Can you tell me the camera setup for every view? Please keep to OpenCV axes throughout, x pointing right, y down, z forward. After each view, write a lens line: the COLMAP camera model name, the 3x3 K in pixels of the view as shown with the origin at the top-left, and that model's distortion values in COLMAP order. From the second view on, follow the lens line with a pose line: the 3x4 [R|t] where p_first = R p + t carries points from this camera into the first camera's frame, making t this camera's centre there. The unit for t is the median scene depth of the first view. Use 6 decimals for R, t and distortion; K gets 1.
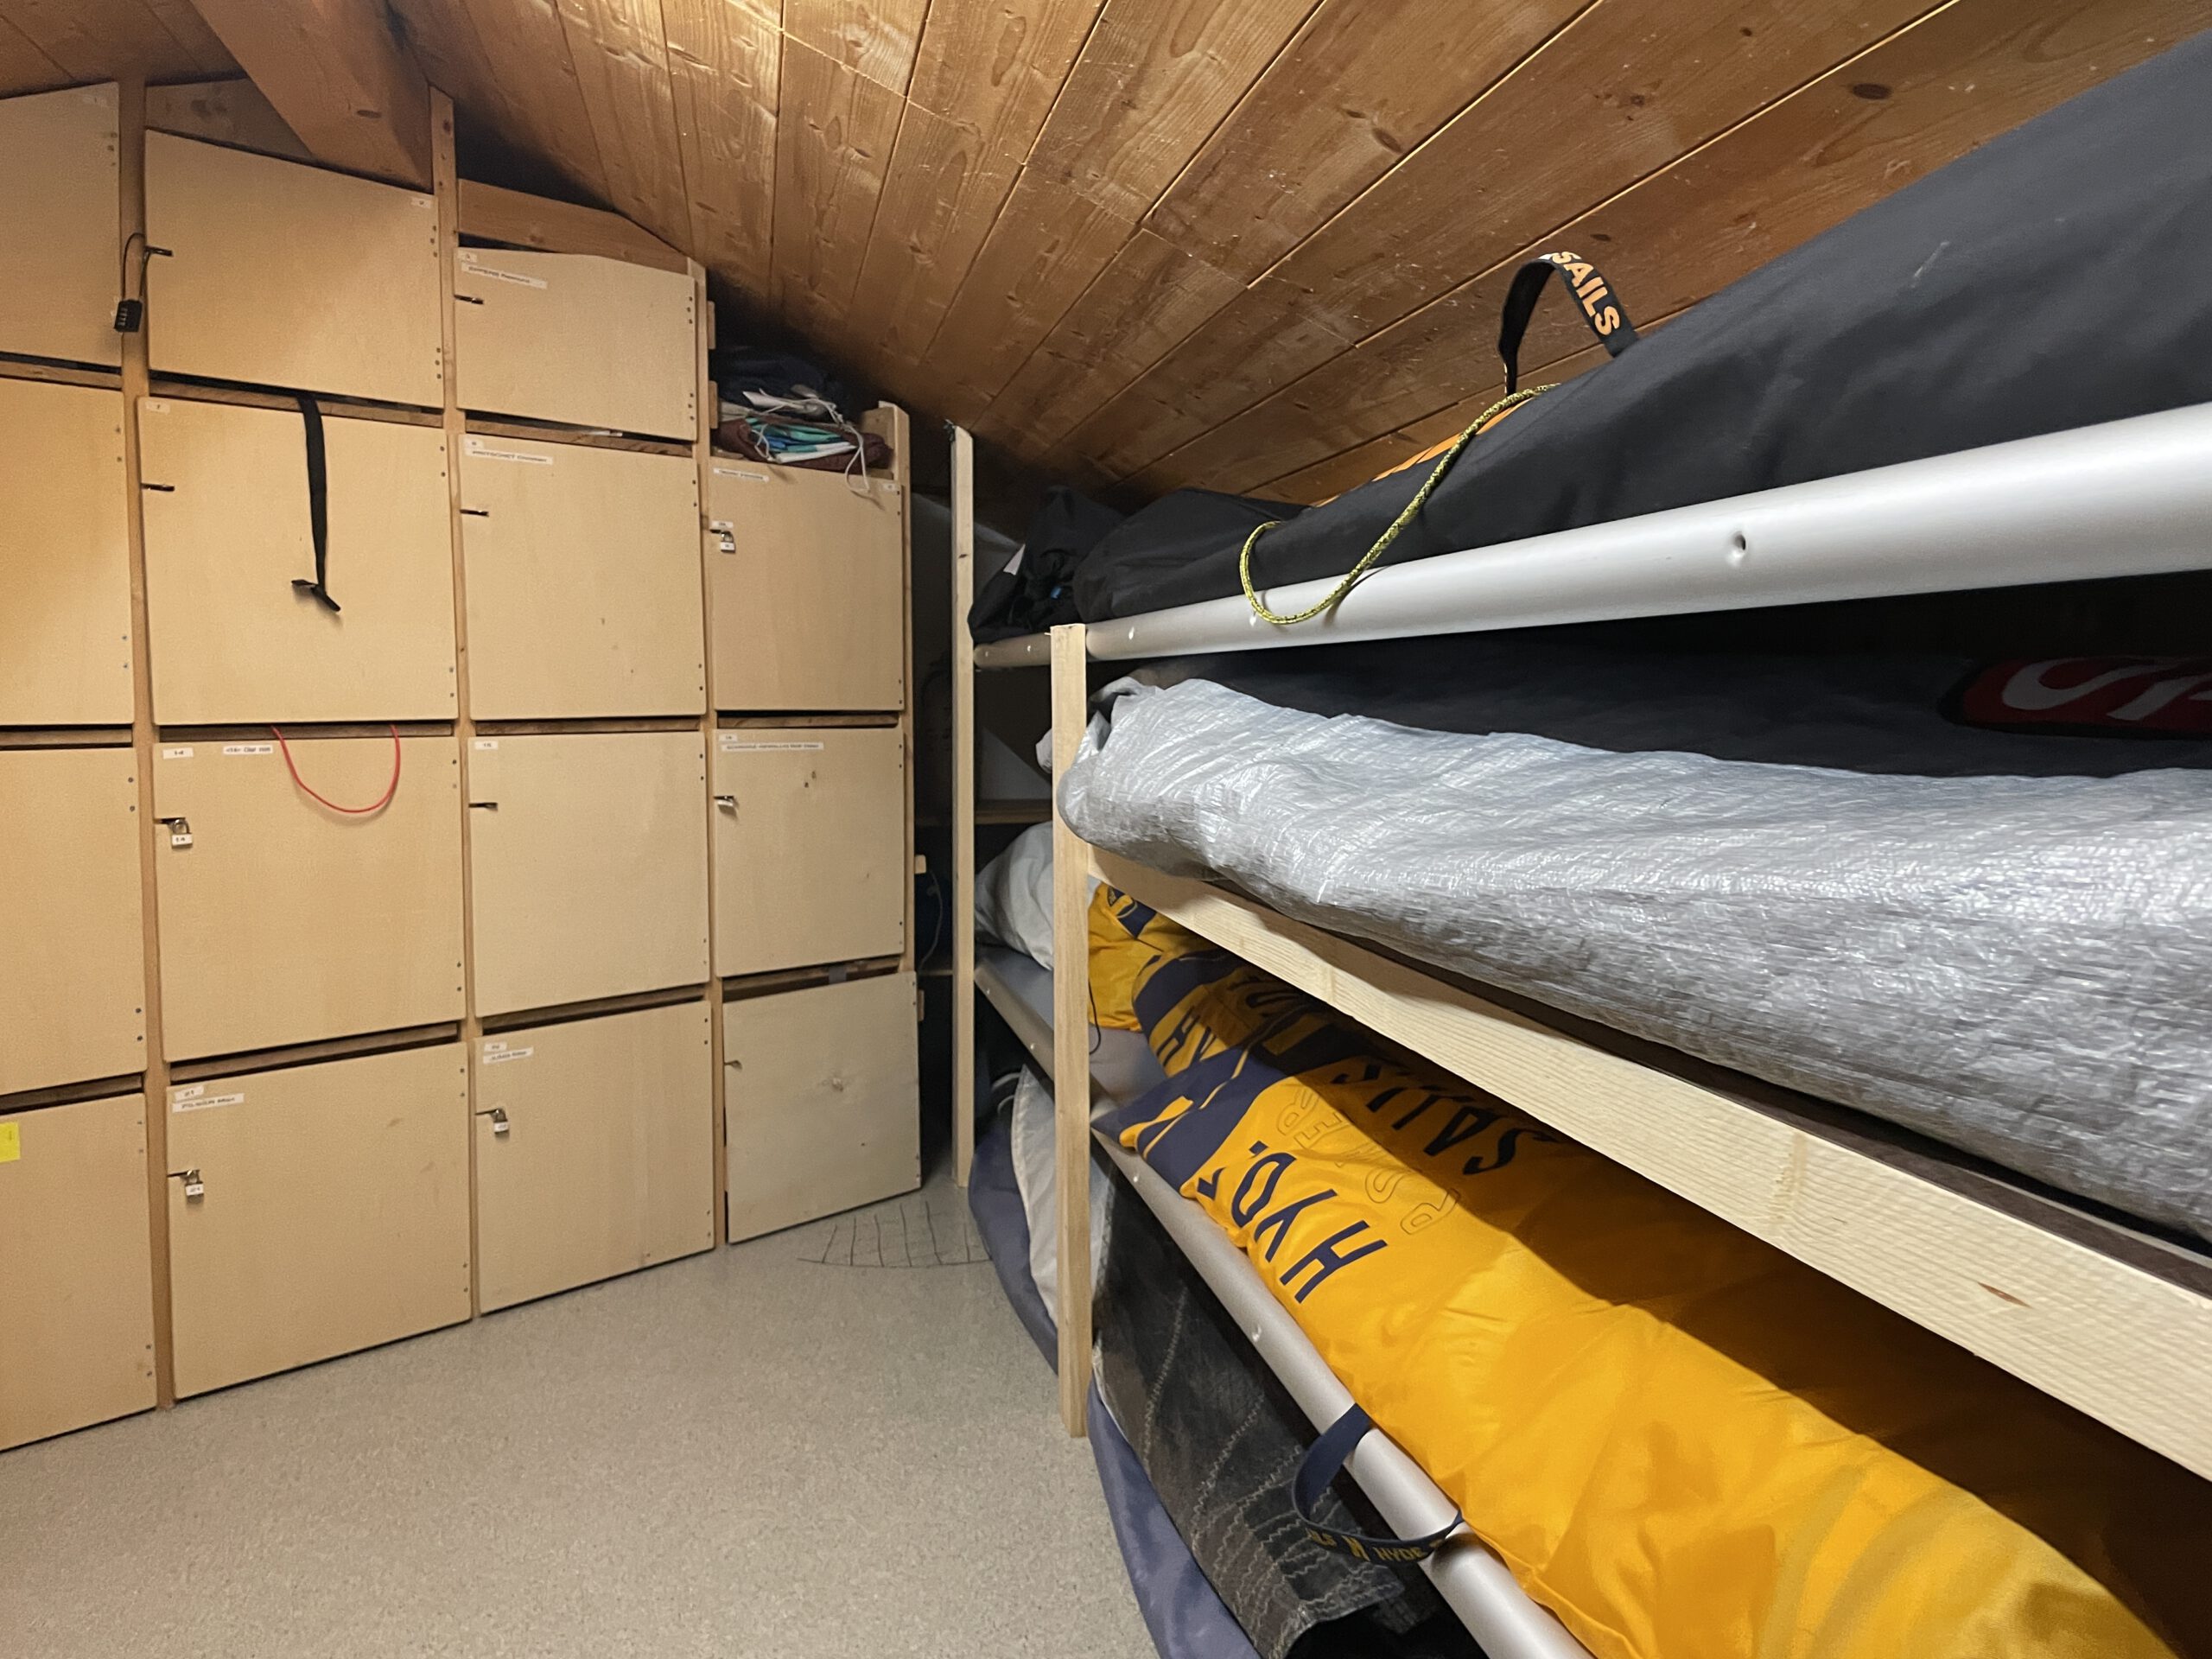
lens RADIAL K [[1697.8, 0, 1108.1], [0, 1697.8, 883.5], [0, 0, 1]] dist [0.056961, -0.083176]
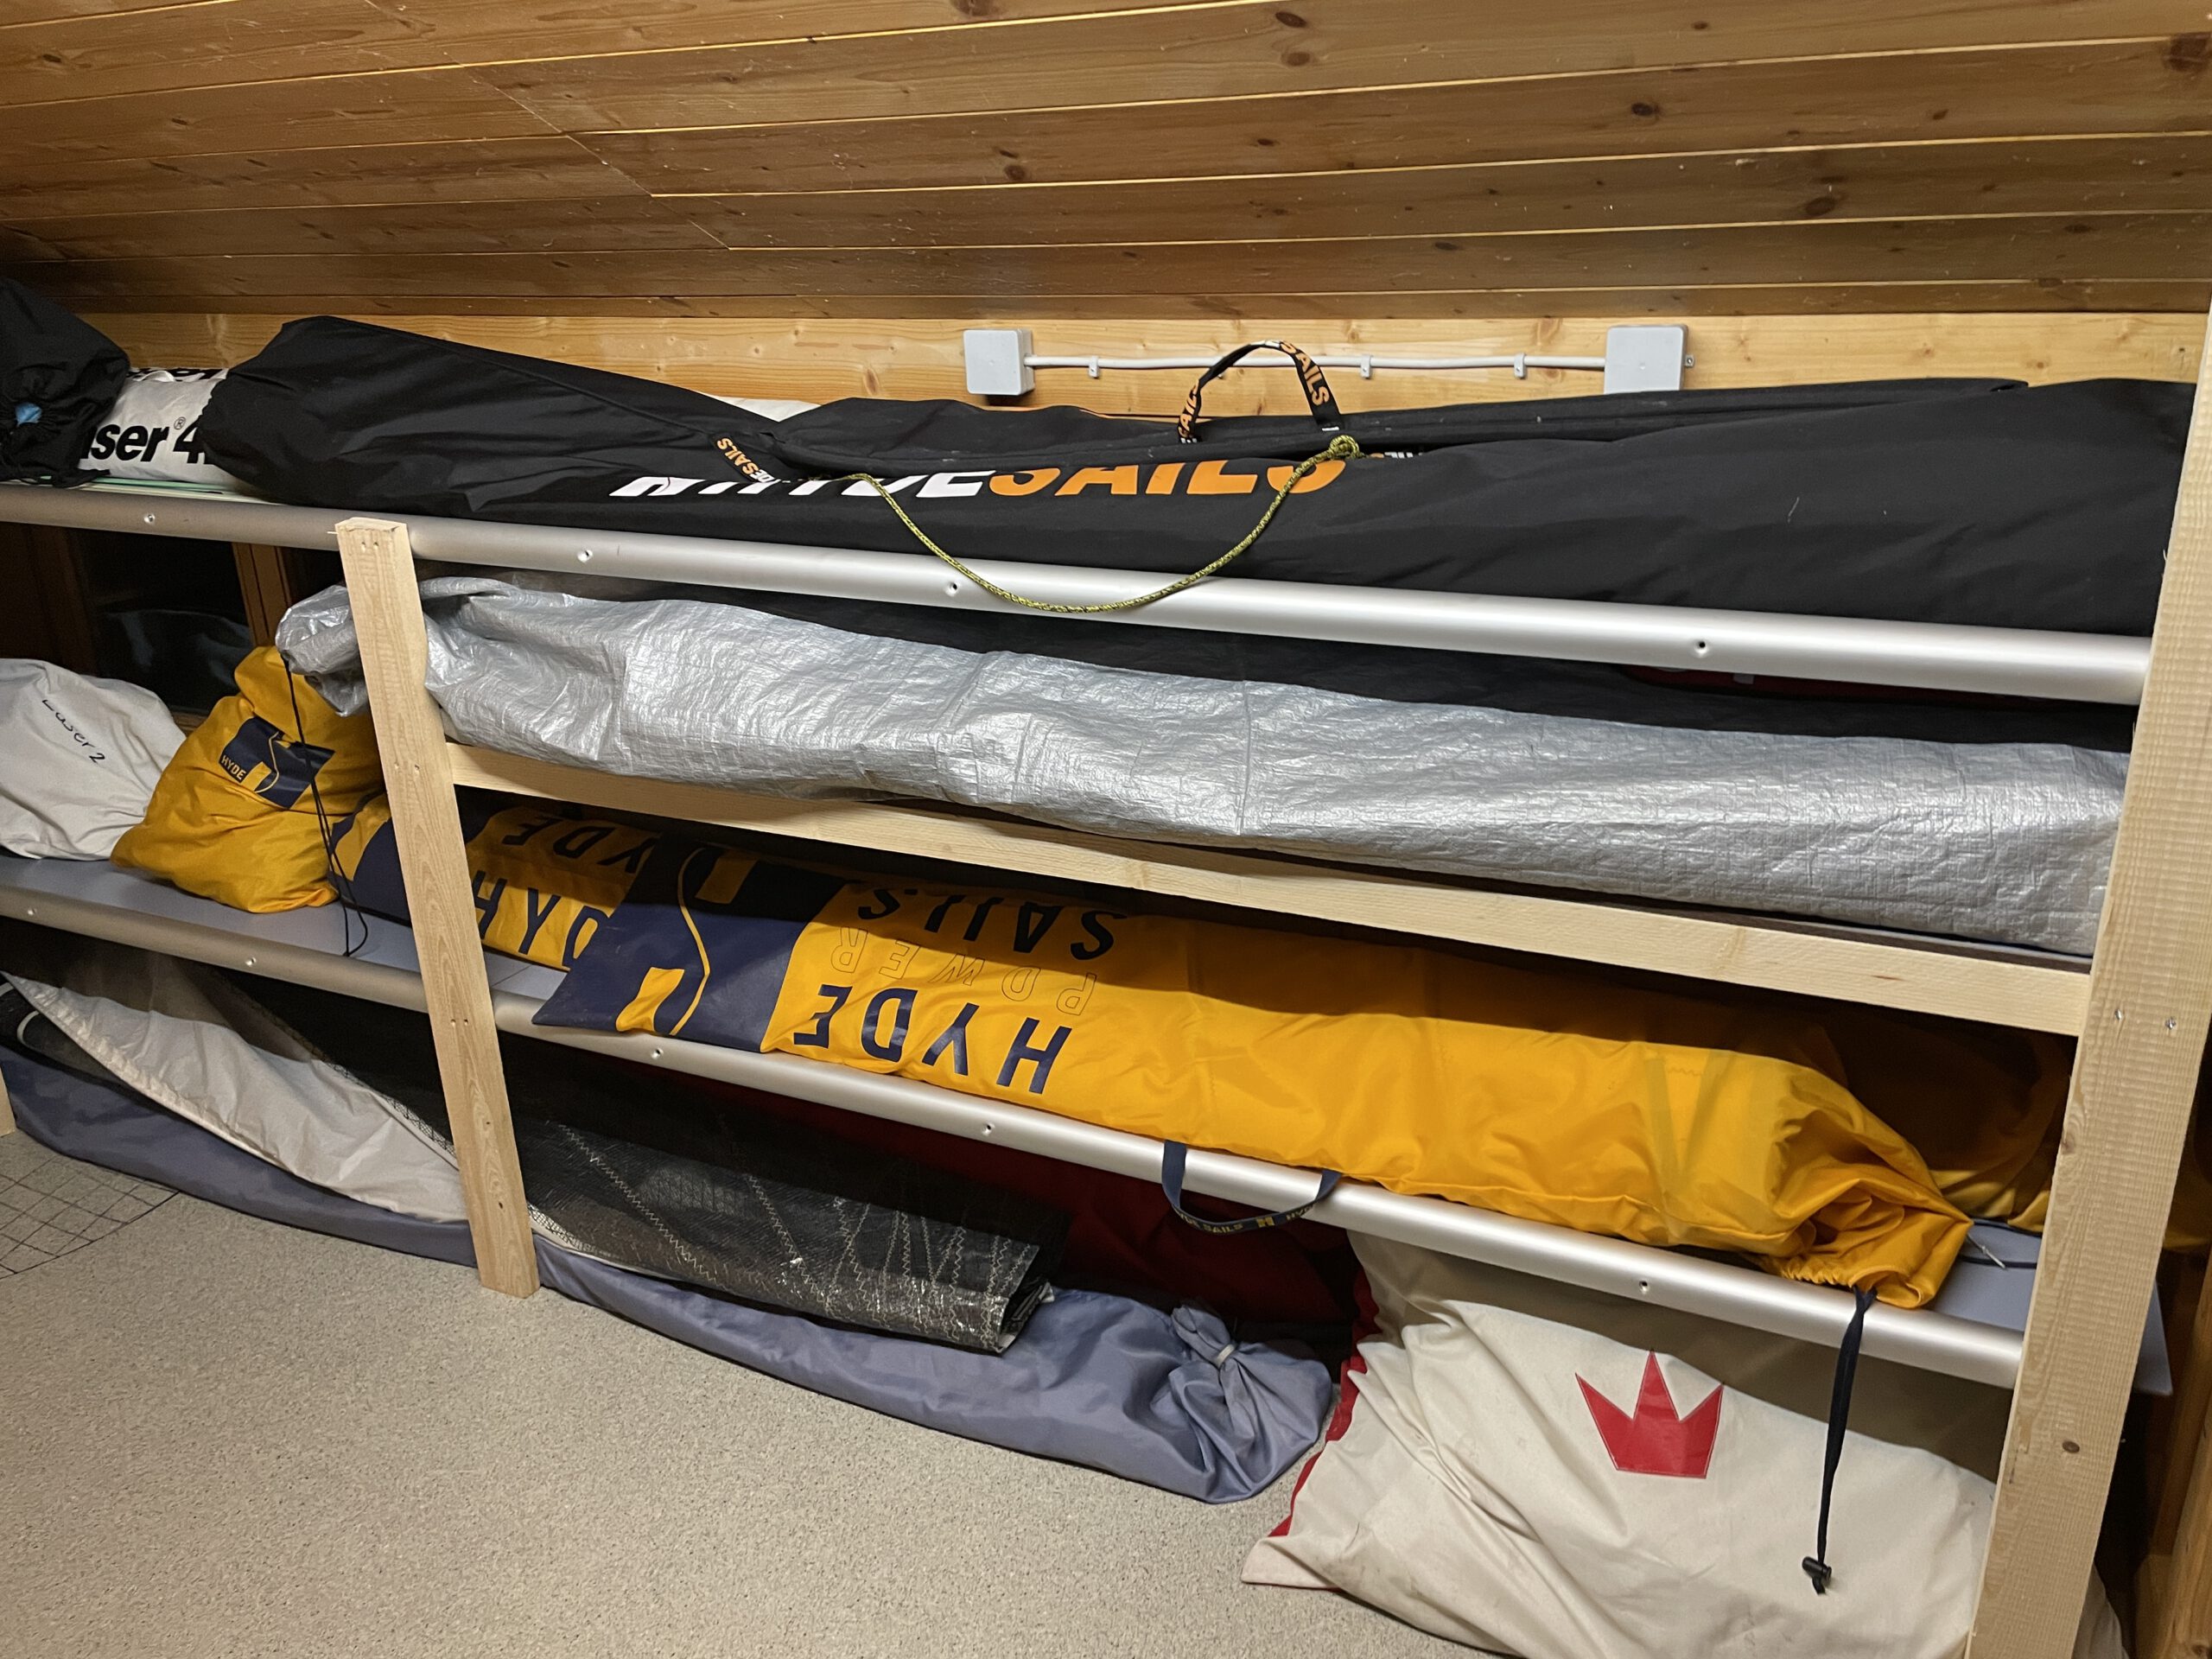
lens RADIAL K [[1697.8, 0, 1108.1], [0, 1697.8, 883.5], [0, 0, 1]] dist [0.056961, -0.083176]
pose [[0.615509, -0.313246, 0.723205, -0.997772], [0.122403, 0.944482, 0.304913, -0.401605], [-0.778567, -0.099154, 0.619679, 0.200637]]
